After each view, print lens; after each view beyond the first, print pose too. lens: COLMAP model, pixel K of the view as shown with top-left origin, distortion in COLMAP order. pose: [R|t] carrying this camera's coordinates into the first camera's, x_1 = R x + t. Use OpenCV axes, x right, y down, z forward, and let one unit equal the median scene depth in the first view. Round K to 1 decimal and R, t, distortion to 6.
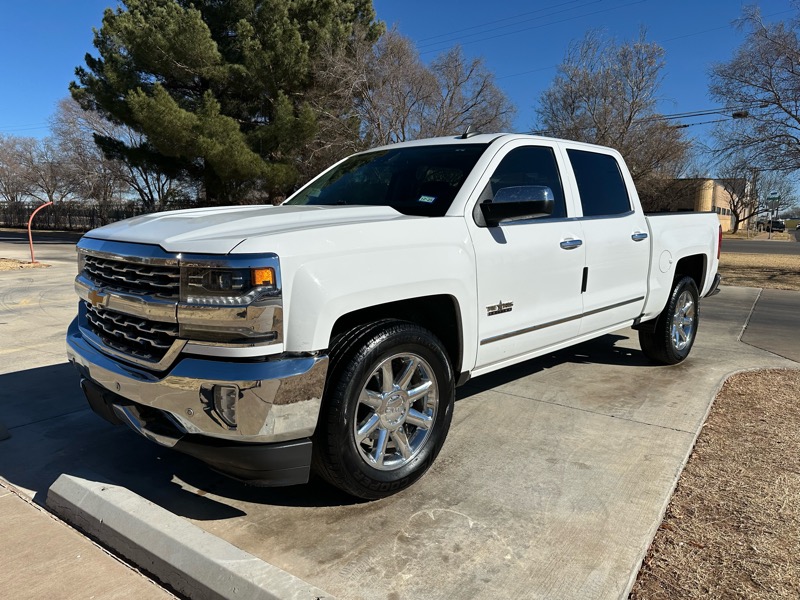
lens RADIAL K [[563.4, 0, 396.7], [0, 563.4, 298.4], [0, 0, 1]] dist [0.036233, -0.048259]
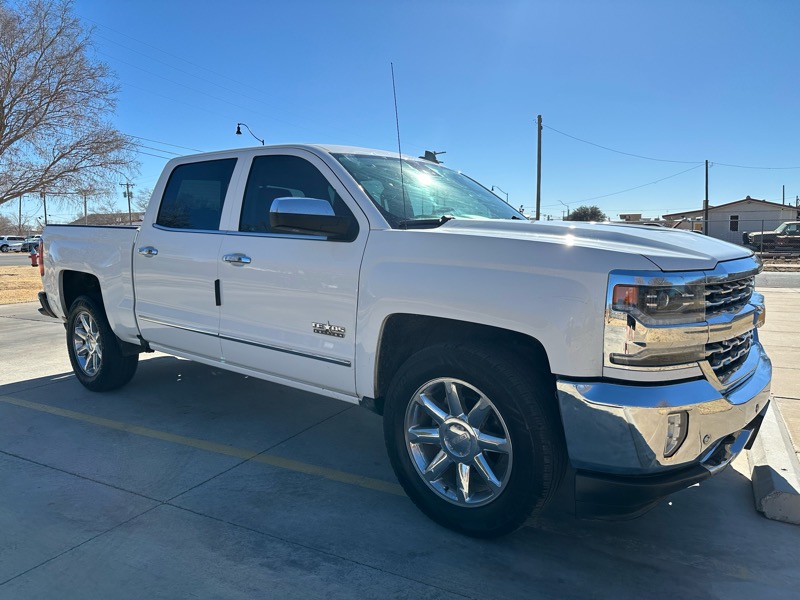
lens RADIAL K [[560.0, 0, 401.5], [0, 560.0, 296.7], [0, 0, 1]] dist [0.045446, -0.050066]
pose [[-0.109296, -0.123283, 0.986335, -1.166453], [0.151332, 0.978648, 0.139091, -0.214311], [-0.982422, 0.164466, -0.088306, 1.391103]]
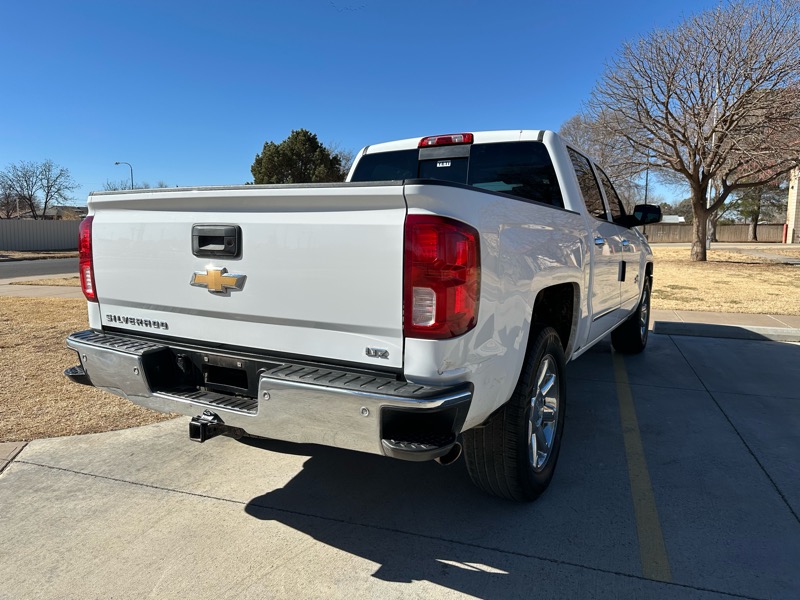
lens RADIAL K [[560.9, 0, 400.0], [0, 560.9, 300.0], [0, 0, 1]] dist [0.049337, -0.064444]
pose [[-0.962365, 0.010078, -0.271575, 0.841949], [-0.062888, 0.963929, 0.258624, -0.377714], [0.264385, 0.265969, -0.927017, 2.790581]]
